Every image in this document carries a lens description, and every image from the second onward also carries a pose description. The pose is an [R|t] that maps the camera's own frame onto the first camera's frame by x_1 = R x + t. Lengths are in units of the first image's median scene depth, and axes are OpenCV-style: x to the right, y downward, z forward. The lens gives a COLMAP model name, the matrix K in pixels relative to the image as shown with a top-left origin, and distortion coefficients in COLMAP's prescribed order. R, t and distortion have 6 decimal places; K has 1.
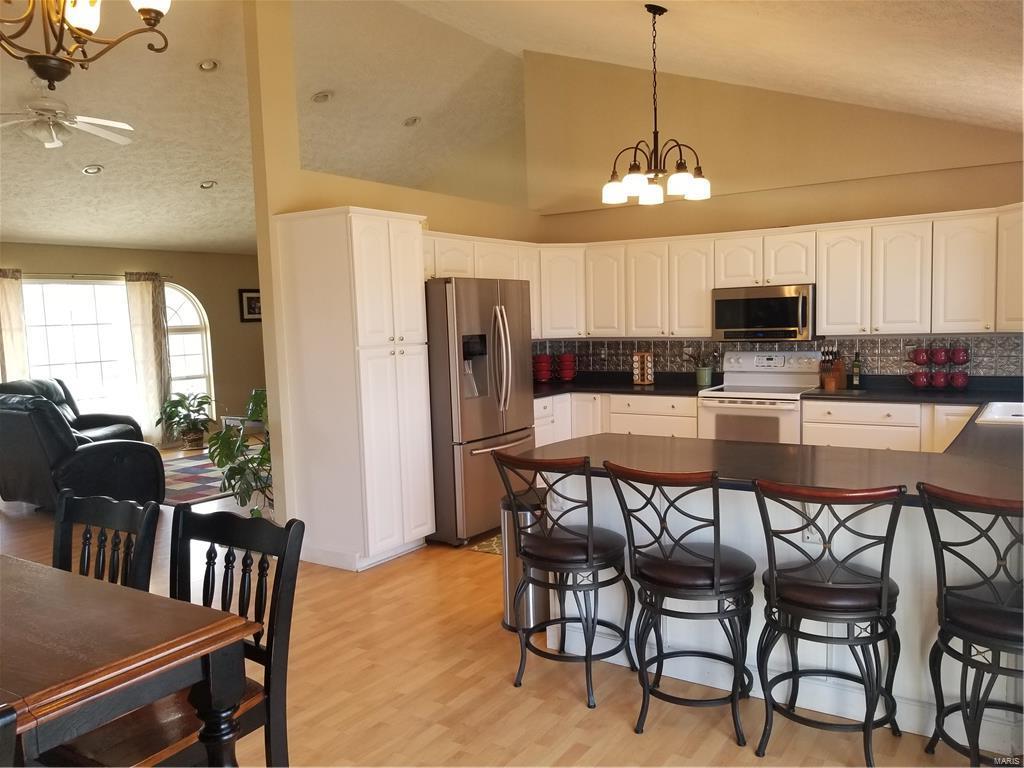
lens RADIAL K [[806.9, 0, 510.8], [0, 806.9, 398.2], [0, 0, 1]] dist [0.002958, -0.005288]
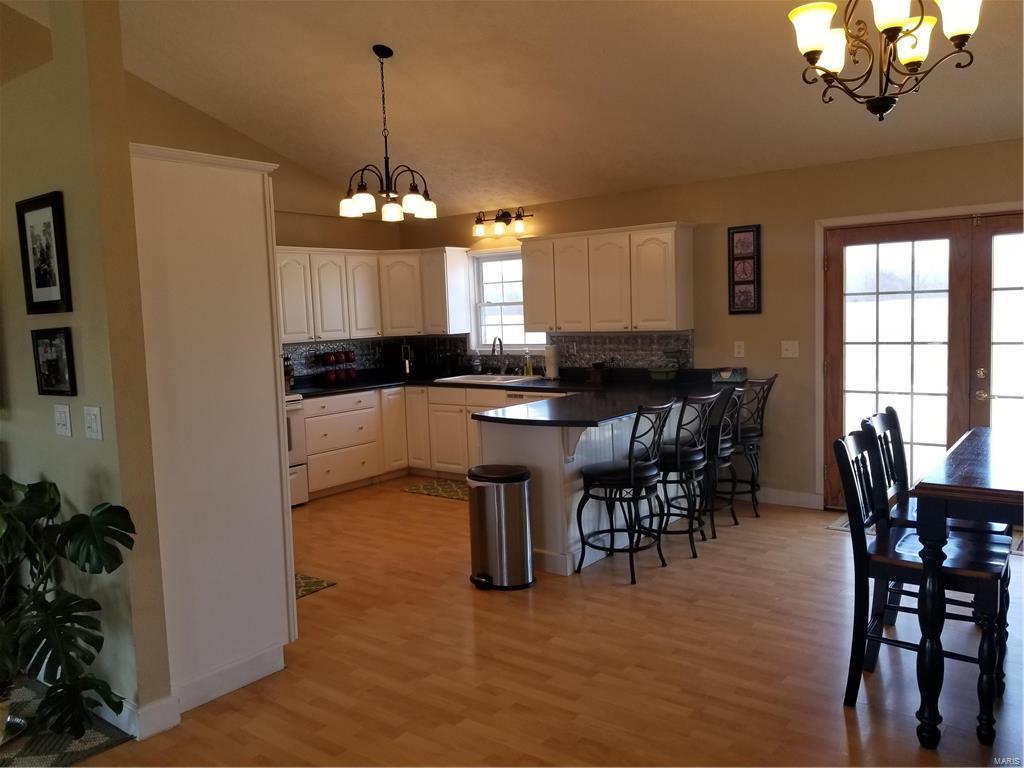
lens RADIAL K [[833.0, 0, 512.0], [0, 833.0, 384.0], [0, 0, 1]] dist [-0.002554, -0.001755]
pose [[0.051029, -0.060431, 0.996867, -1.042333], [0.140159, 0.988722, 0.052763, -0.052416], [-0.988813, 0.137028, 0.058924, 0.829443]]
